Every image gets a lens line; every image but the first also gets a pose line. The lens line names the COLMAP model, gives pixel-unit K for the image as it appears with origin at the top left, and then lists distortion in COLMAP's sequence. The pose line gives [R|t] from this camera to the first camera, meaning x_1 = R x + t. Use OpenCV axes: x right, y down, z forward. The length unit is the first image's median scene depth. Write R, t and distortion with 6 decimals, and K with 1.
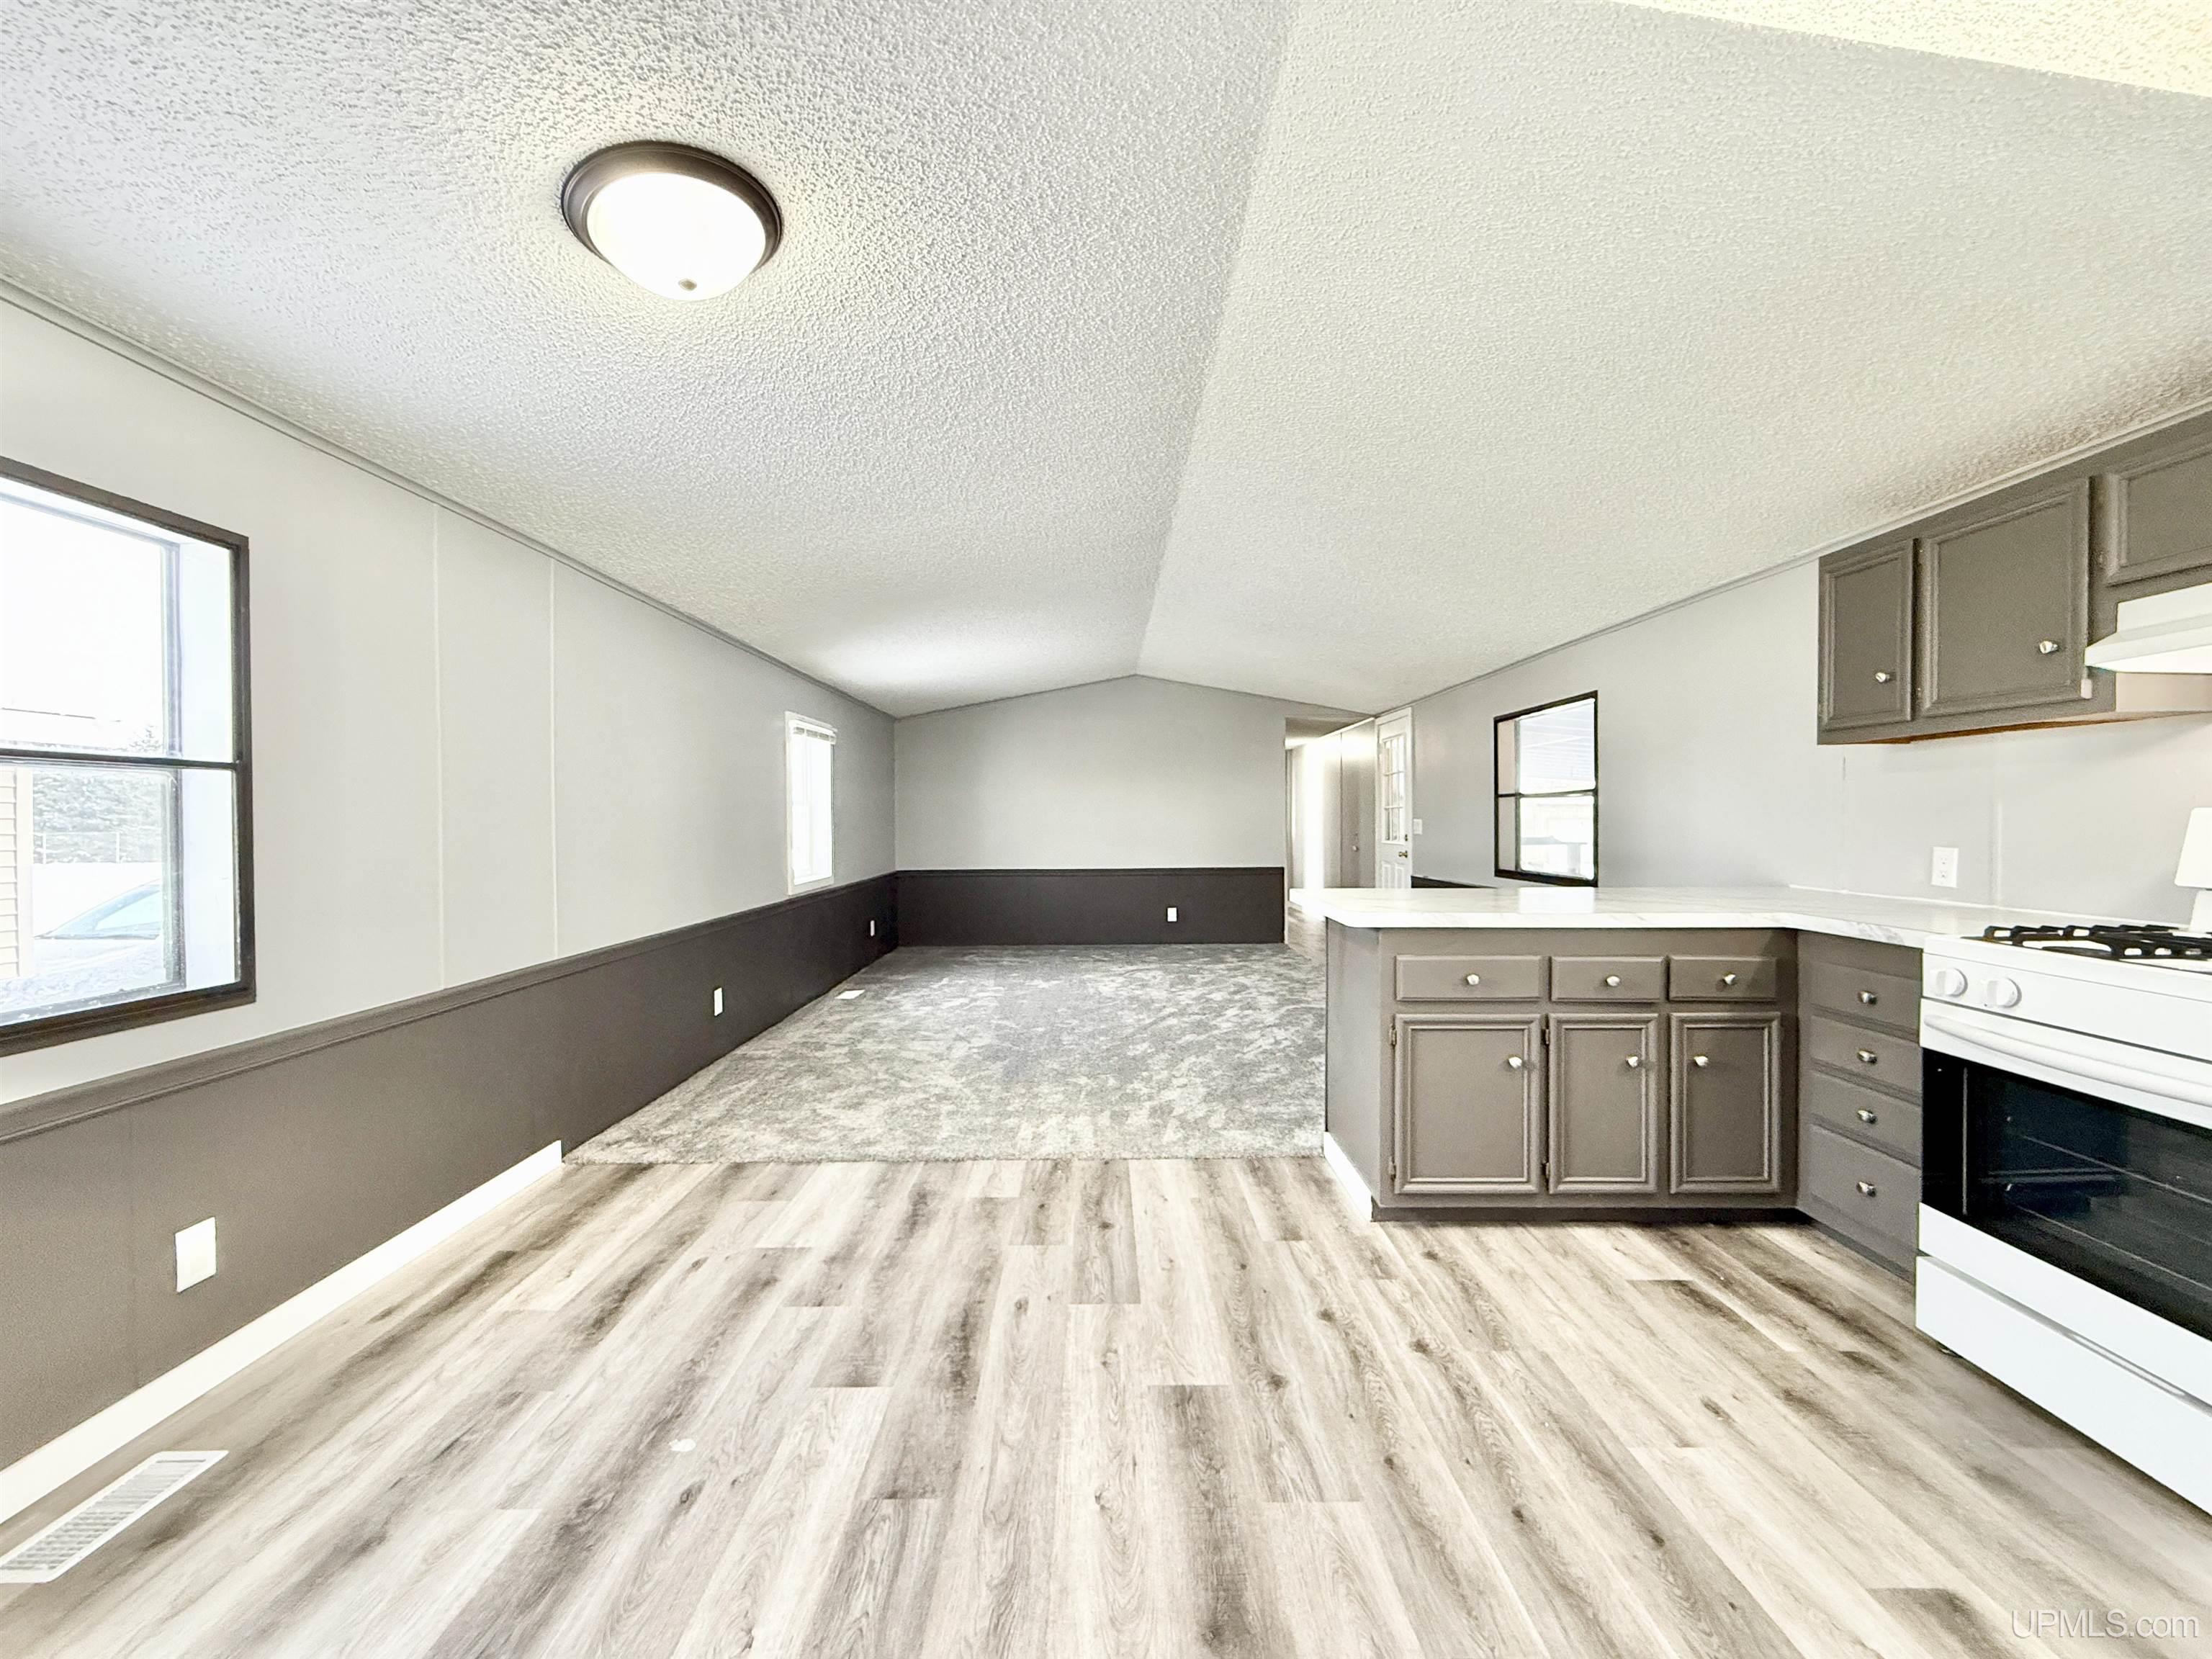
lens RADIAL K [[881.5, 0, 1098.4], [0, 881.5, 826.0], [0, 0, 1]] dist [-0.001413, 0.000269]
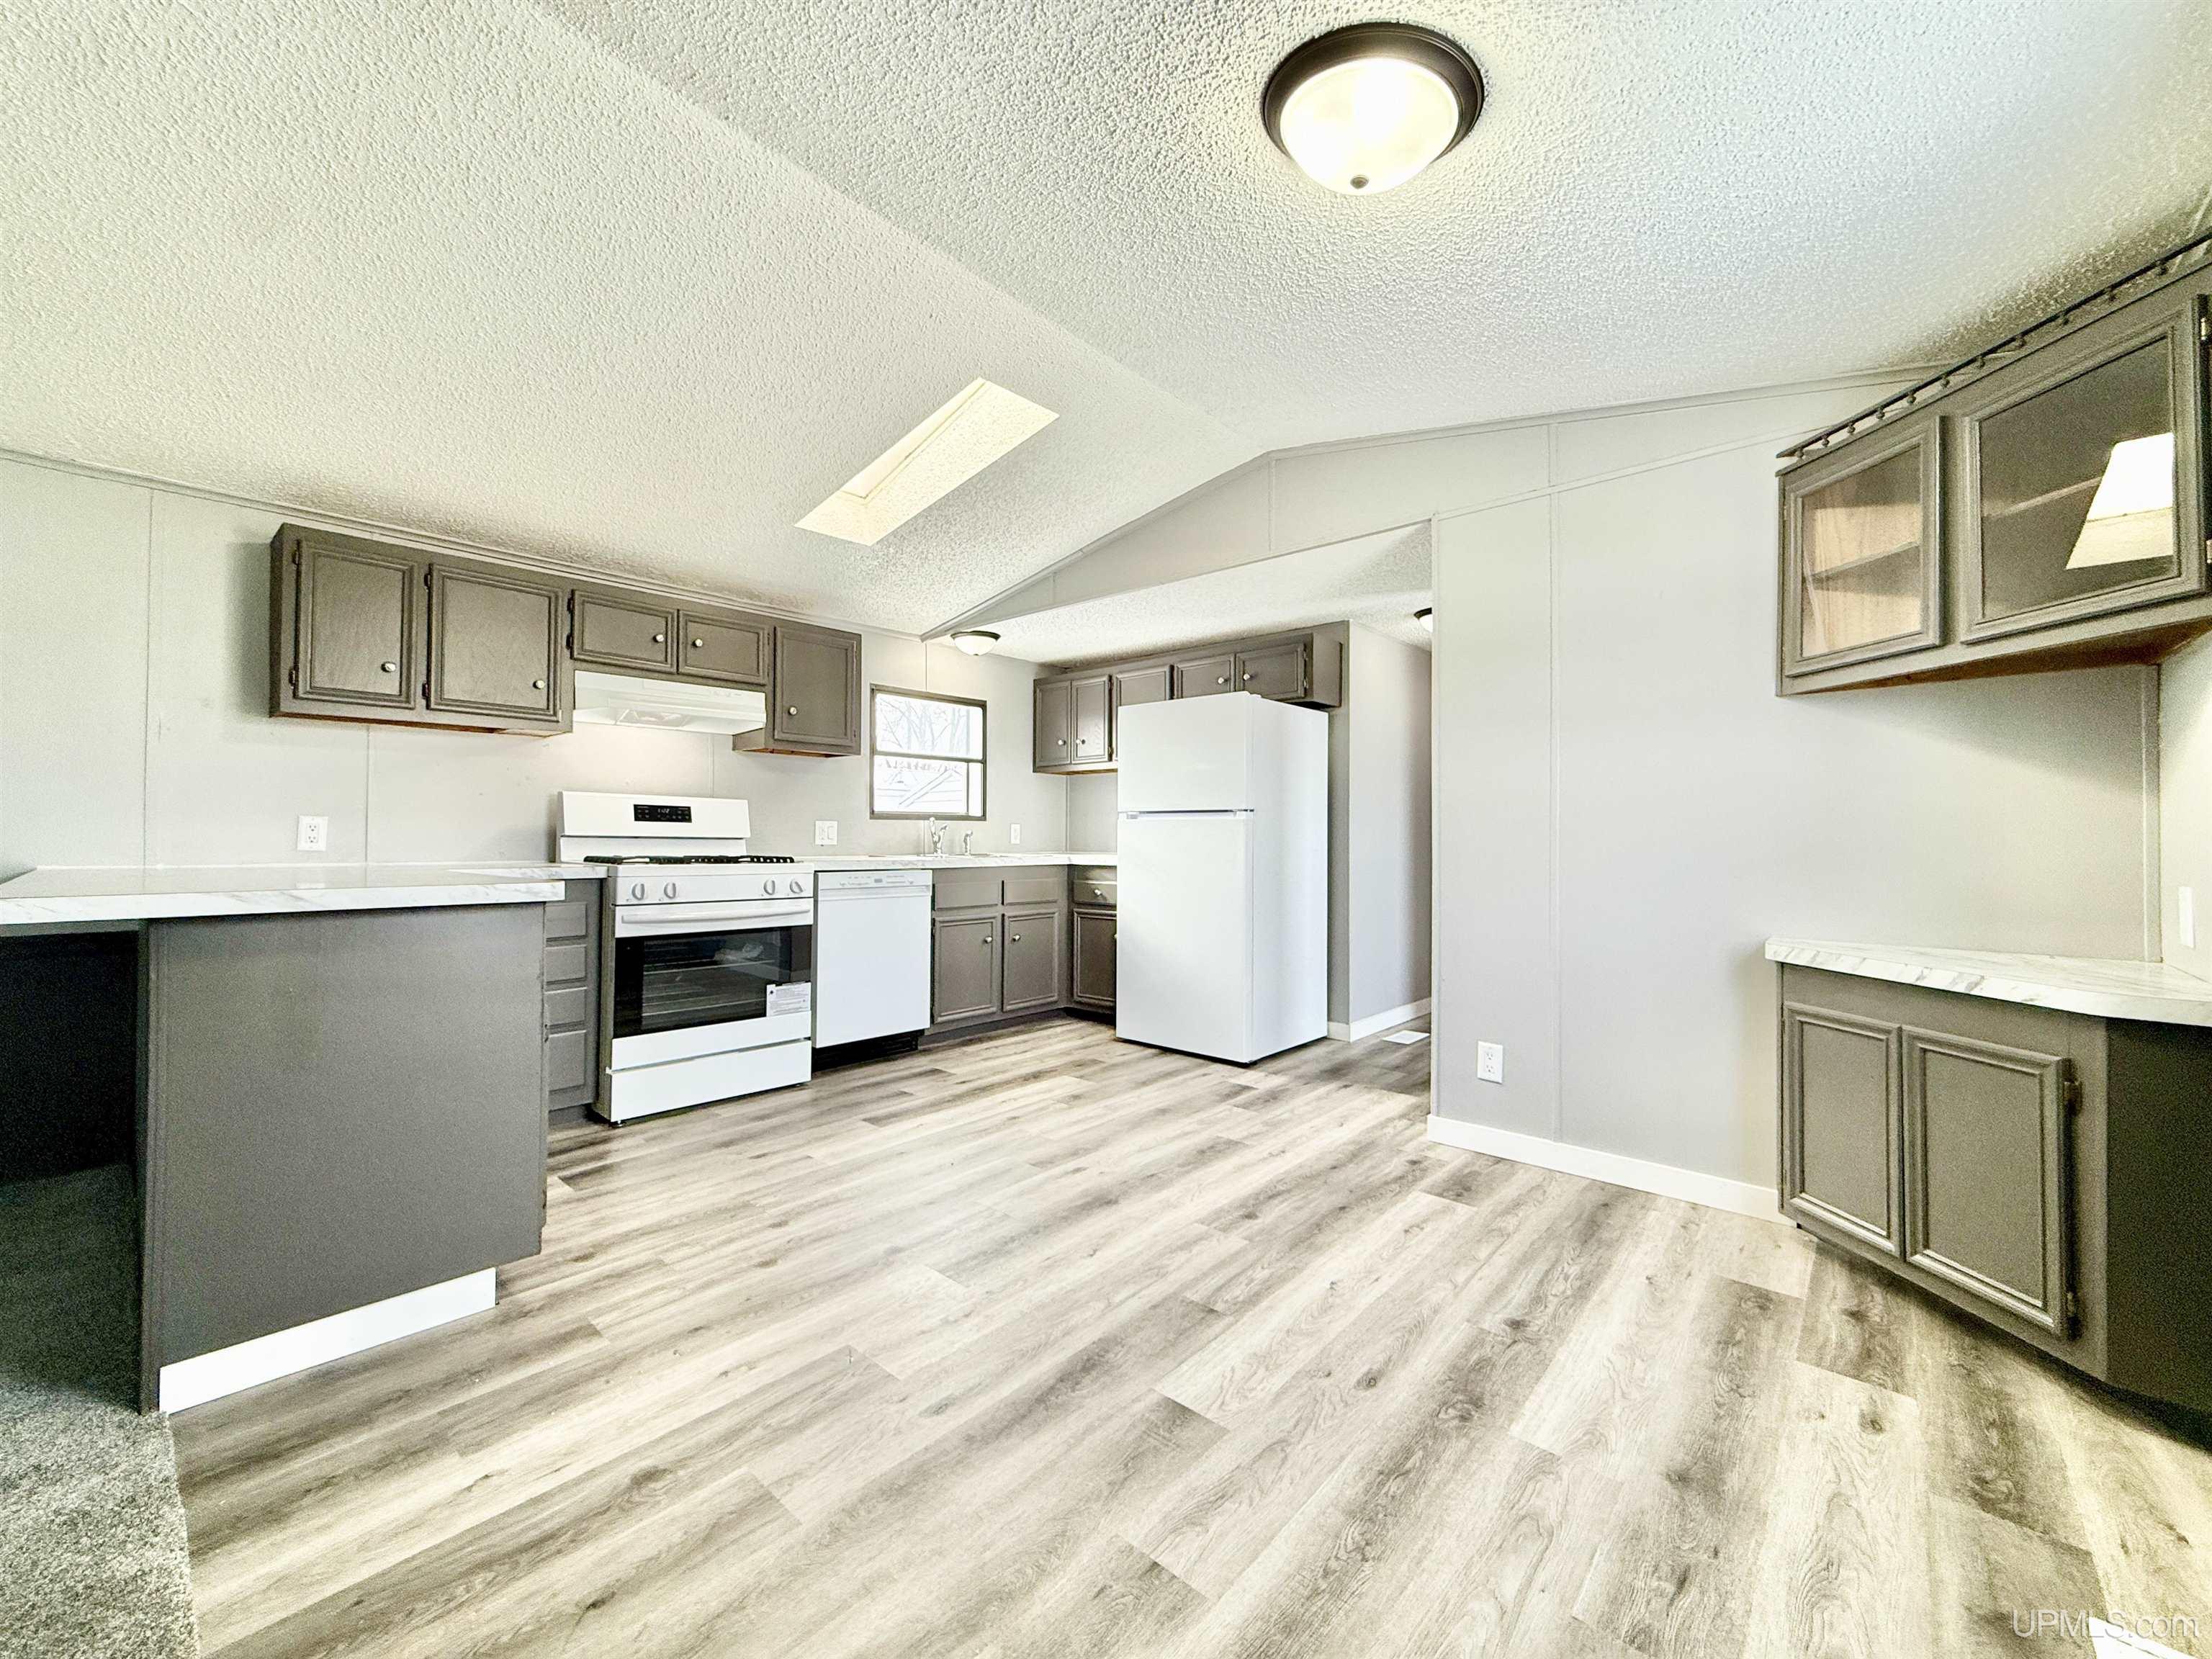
lens RADIAL K [[881.5, 0, 1098.4], [0, 881.5, 826.0], [0, 0, 1]] dist [-0.001413, 0.000269]
pose [[-0.744584, 0.010683, 0.667443, -0.621102], [0.004673, 0.999931, -0.010791, 0.061991], [-0.667512, -0.004916, -0.744582, 1.331823]]
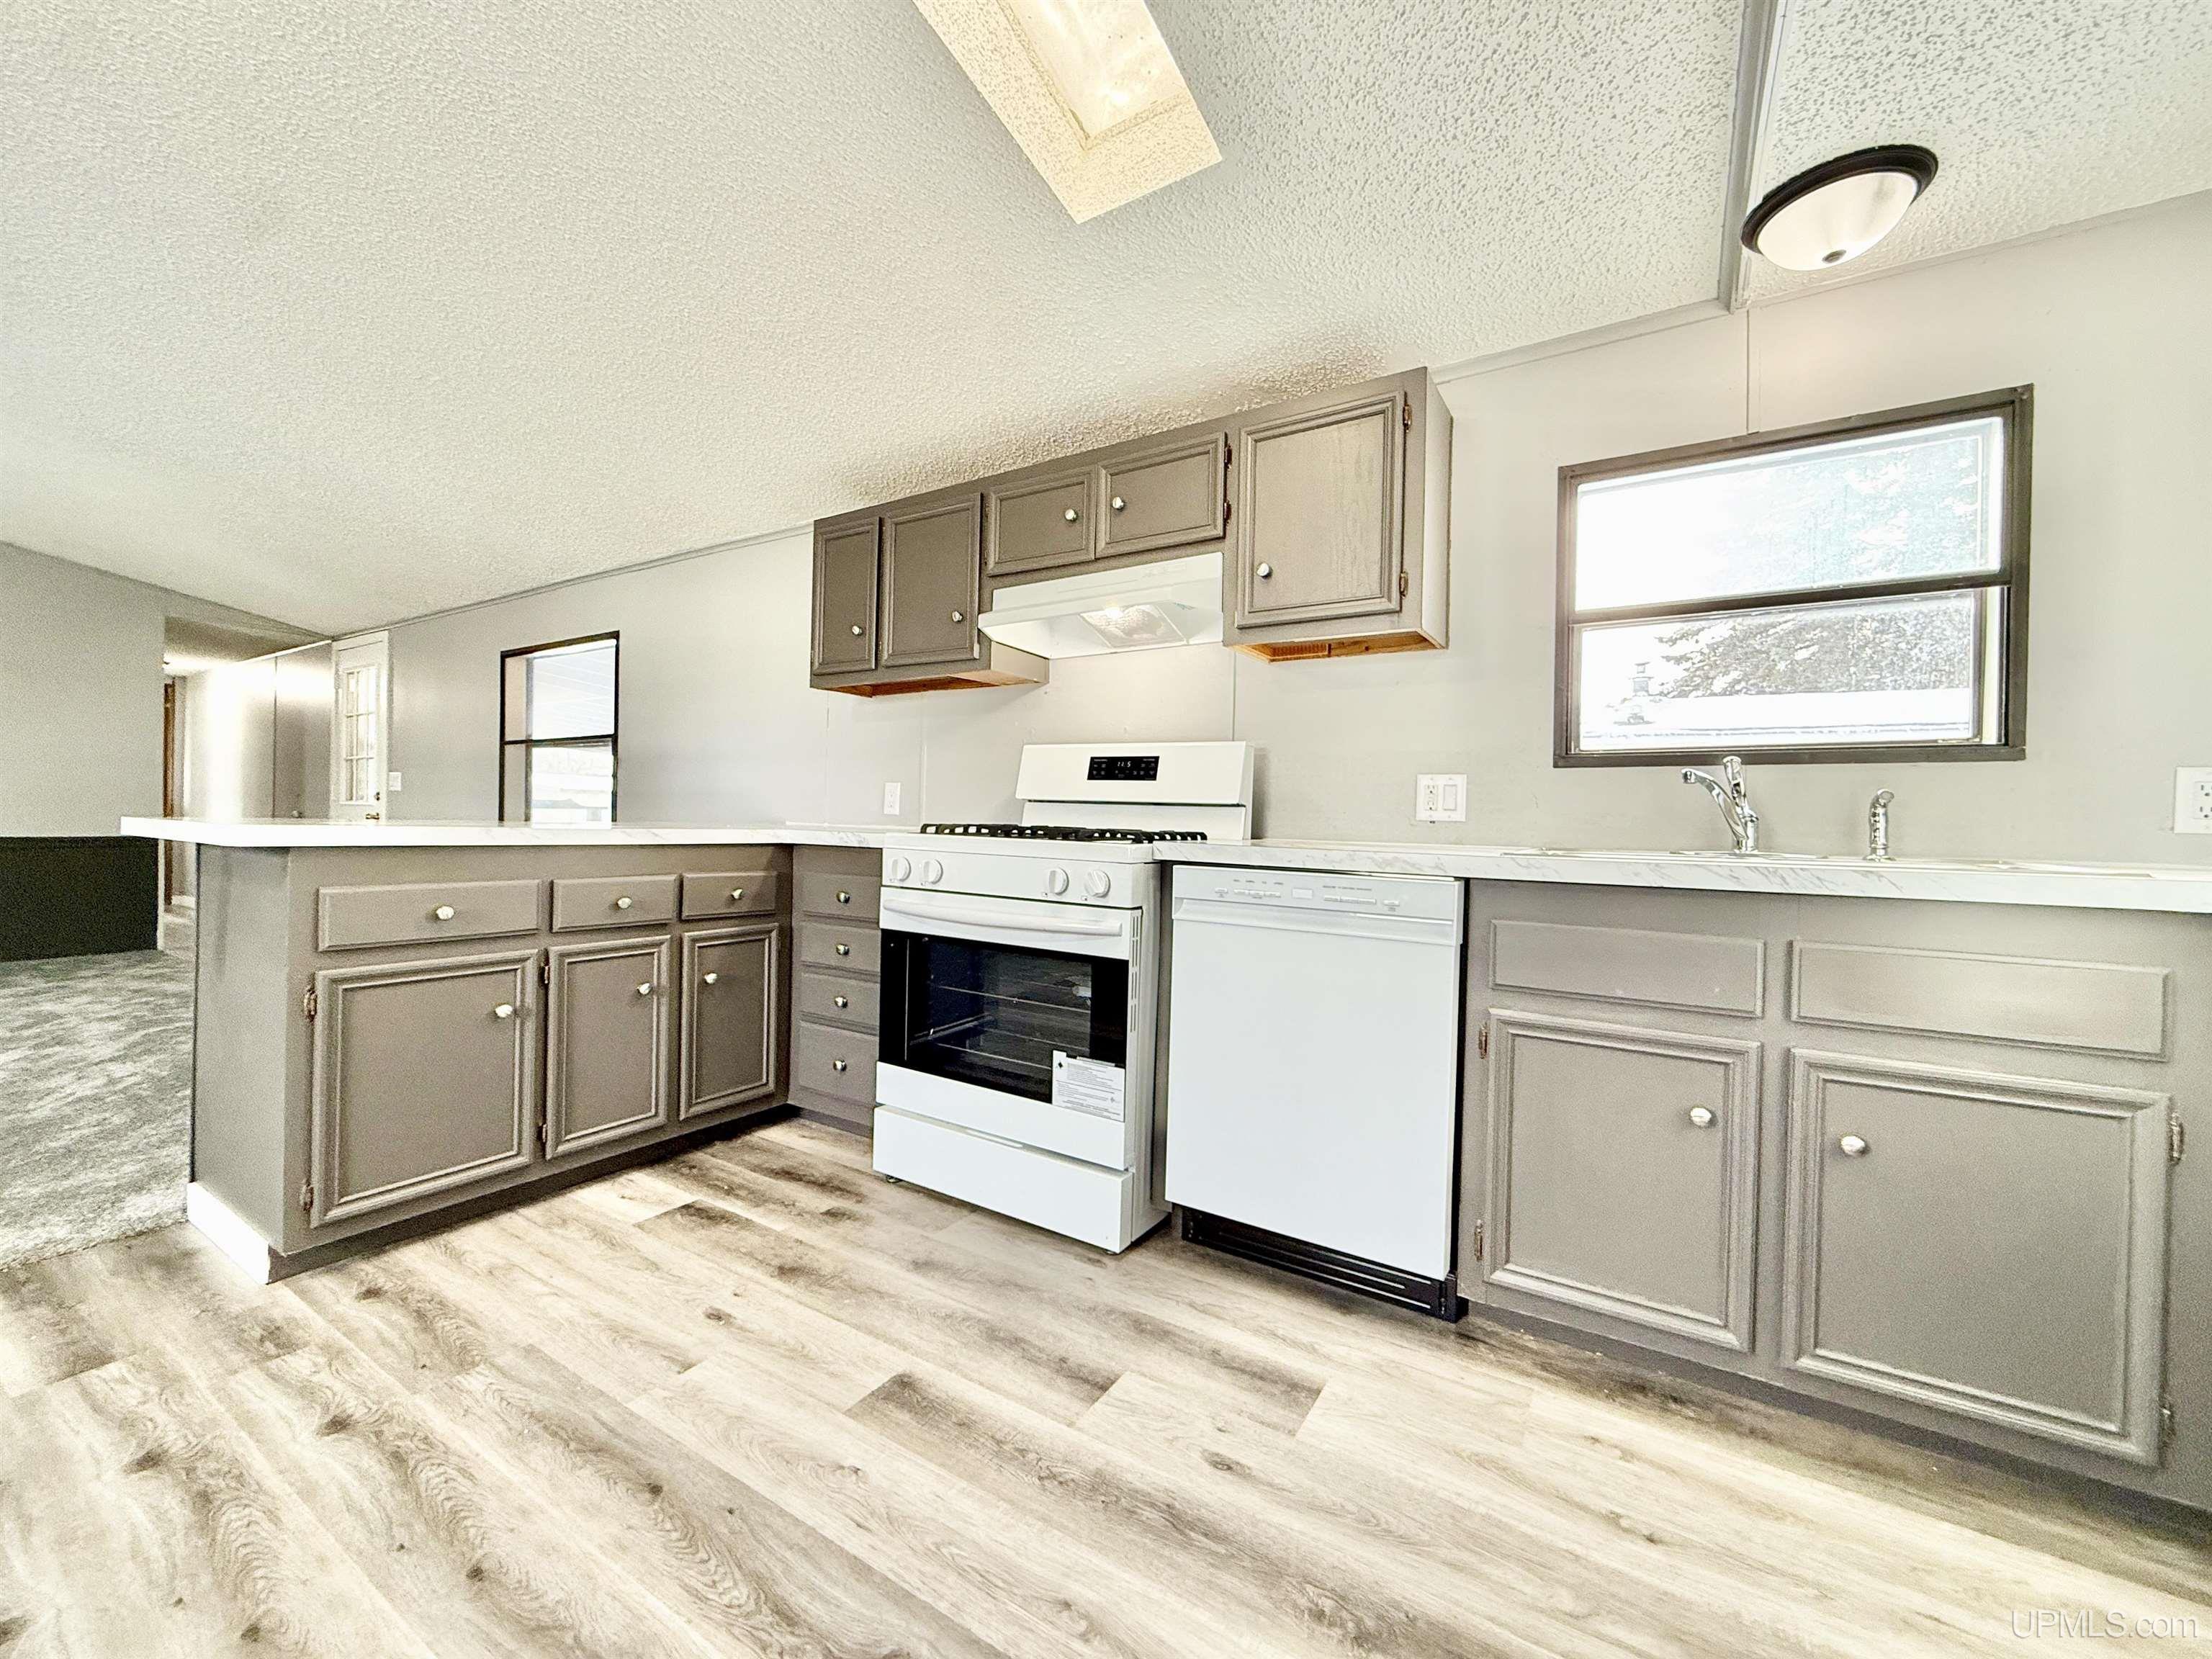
lens RADIAL K [[881.5, 0, 1098.4], [0, 881.5, 826.0], [0, 0, 1]] dist [-0.001413, 0.000269]
pose [[0.531597, 0.010317, 0.846934, 0.077687], [-0.017167, 0.999852, -0.001405, 0.092990], [-0.846823, -0.013793, 0.531695, 0.109973]]
